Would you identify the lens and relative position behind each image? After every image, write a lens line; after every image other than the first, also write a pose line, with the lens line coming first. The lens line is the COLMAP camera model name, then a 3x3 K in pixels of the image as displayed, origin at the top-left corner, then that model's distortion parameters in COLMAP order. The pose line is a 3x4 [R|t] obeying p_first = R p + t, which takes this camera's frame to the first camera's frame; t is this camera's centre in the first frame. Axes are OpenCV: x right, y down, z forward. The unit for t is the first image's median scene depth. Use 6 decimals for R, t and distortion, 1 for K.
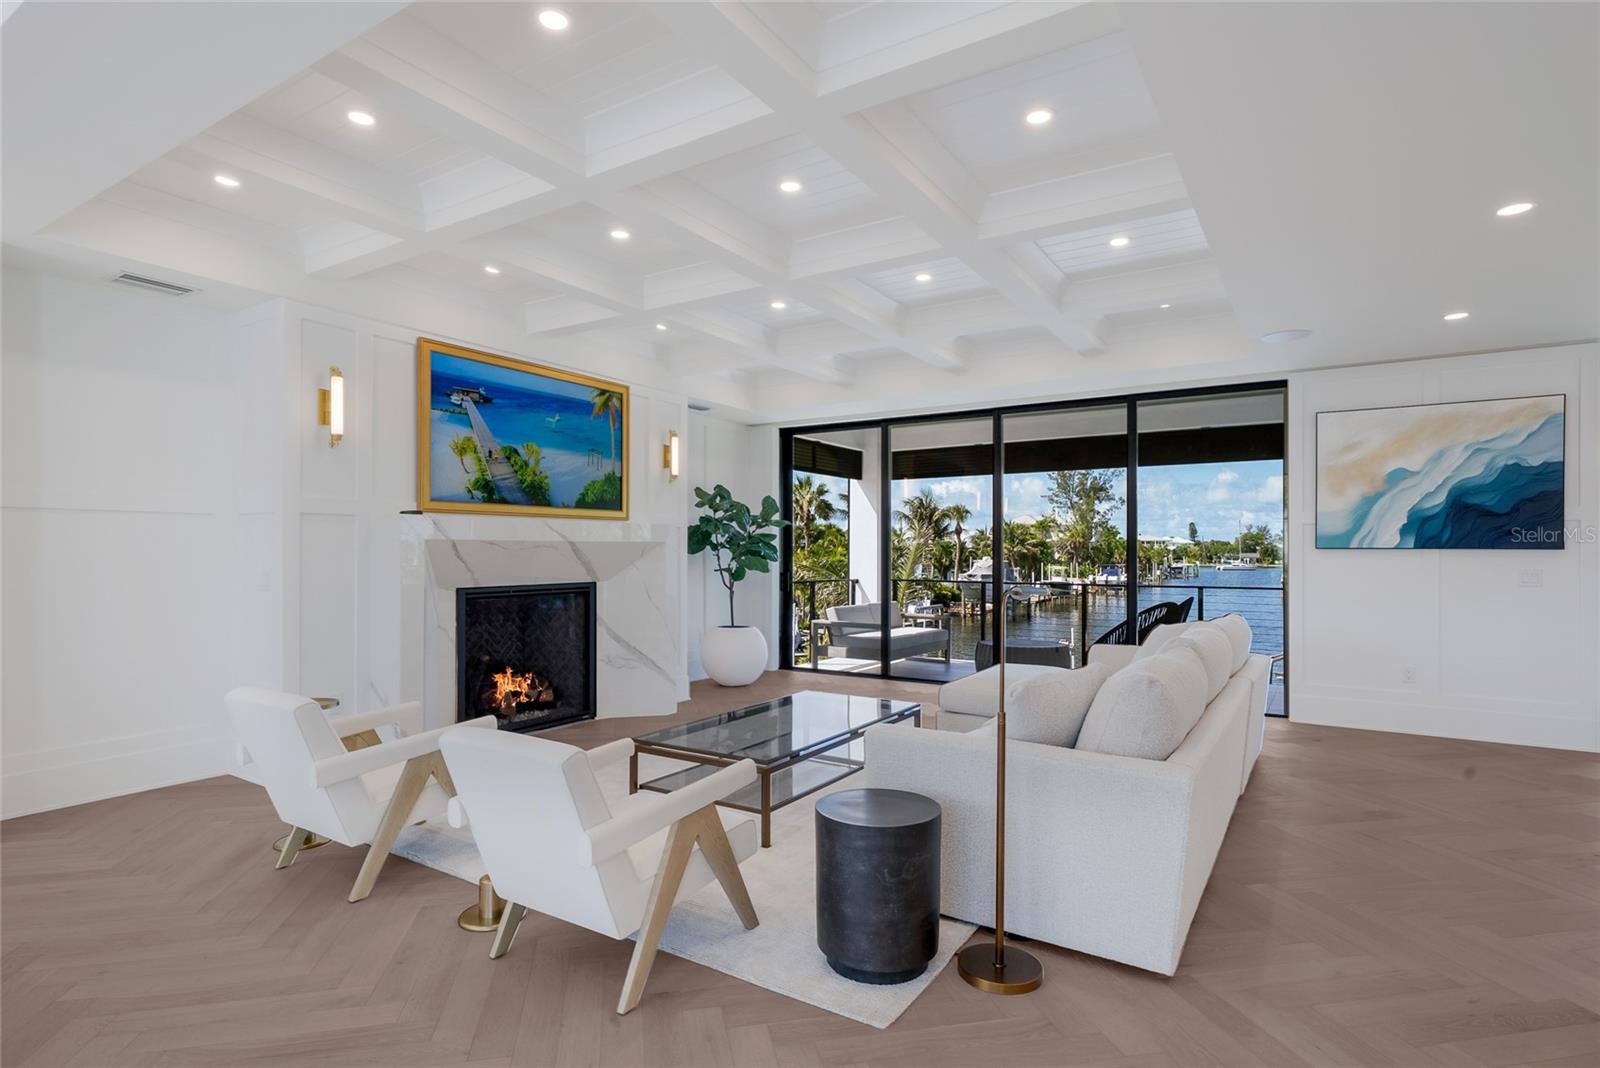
lens RADIAL K [[824.5, 0, 801.6], [0, 824.5, 546.3], [0, 0, 1]] dist [0.000543, 0.000242]
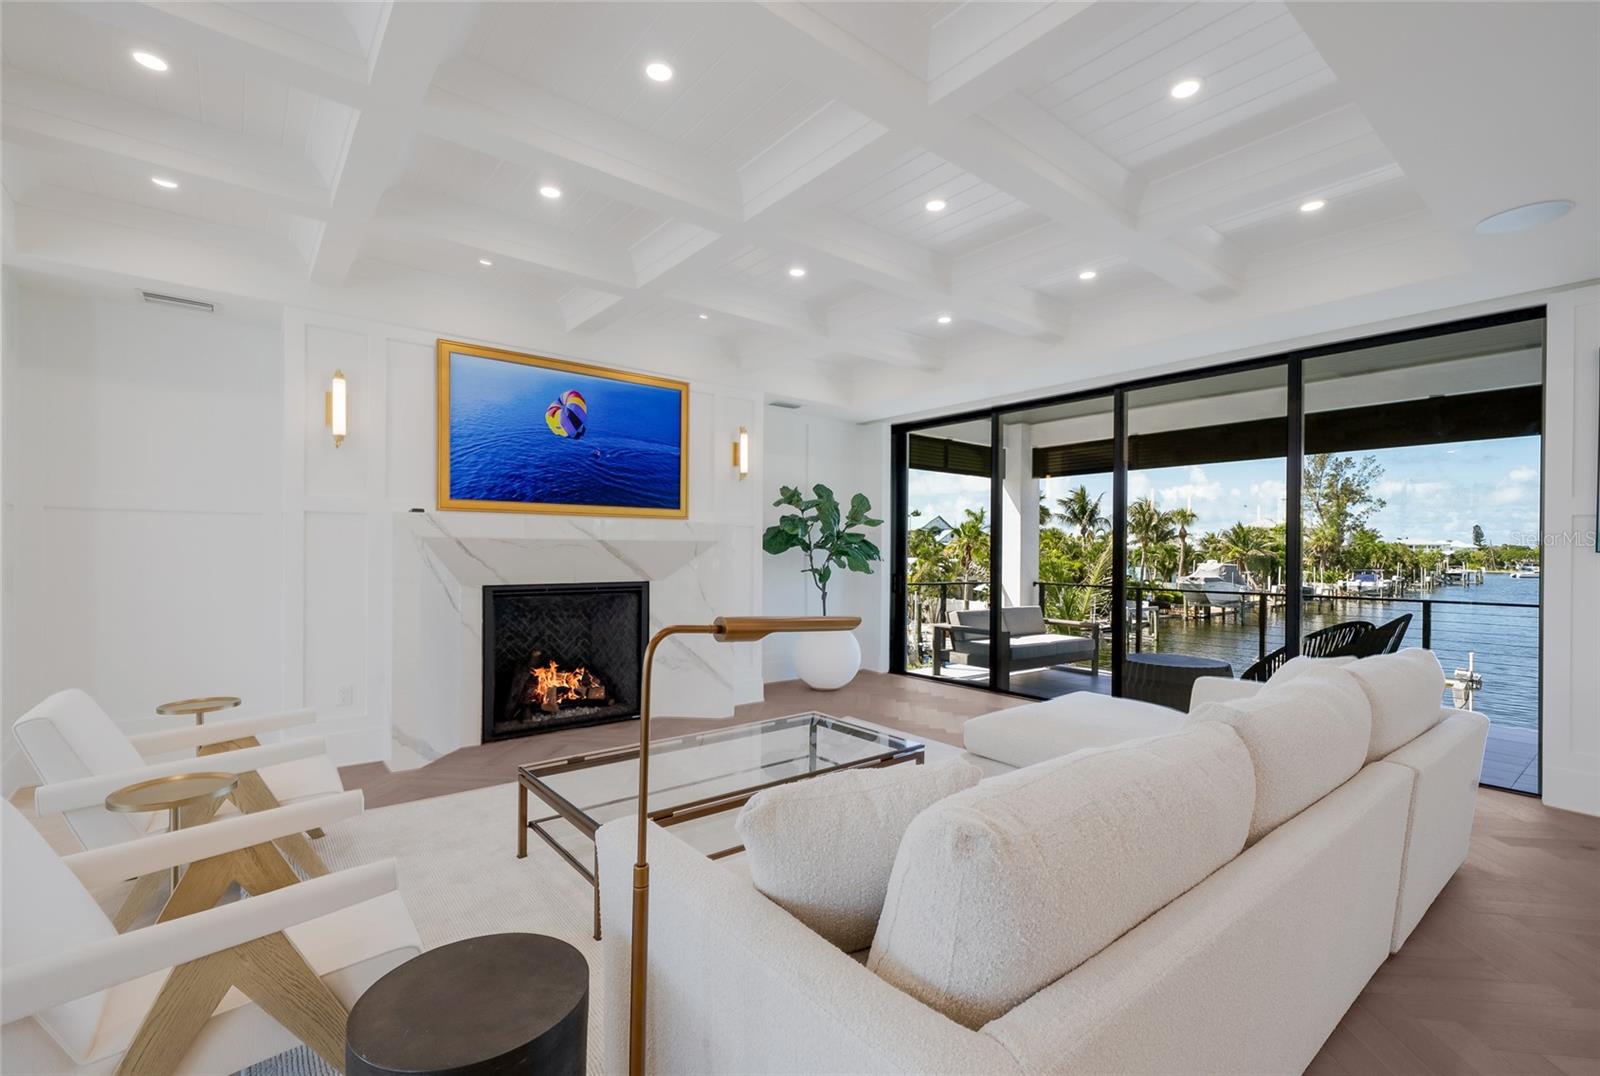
lens RADIAL K [[706.1, 0, 798.0], [0, 706.1, 547.4], [0, 0, 1]] dist [0.000184, -0.000248]
pose [[0.947812, 0.004317, -0.318801, 0.127319], [-0.004780, 0.999988, -0.000669, 0.001497], [0.318794, 0.002157, 0.947822, 0.167884]]
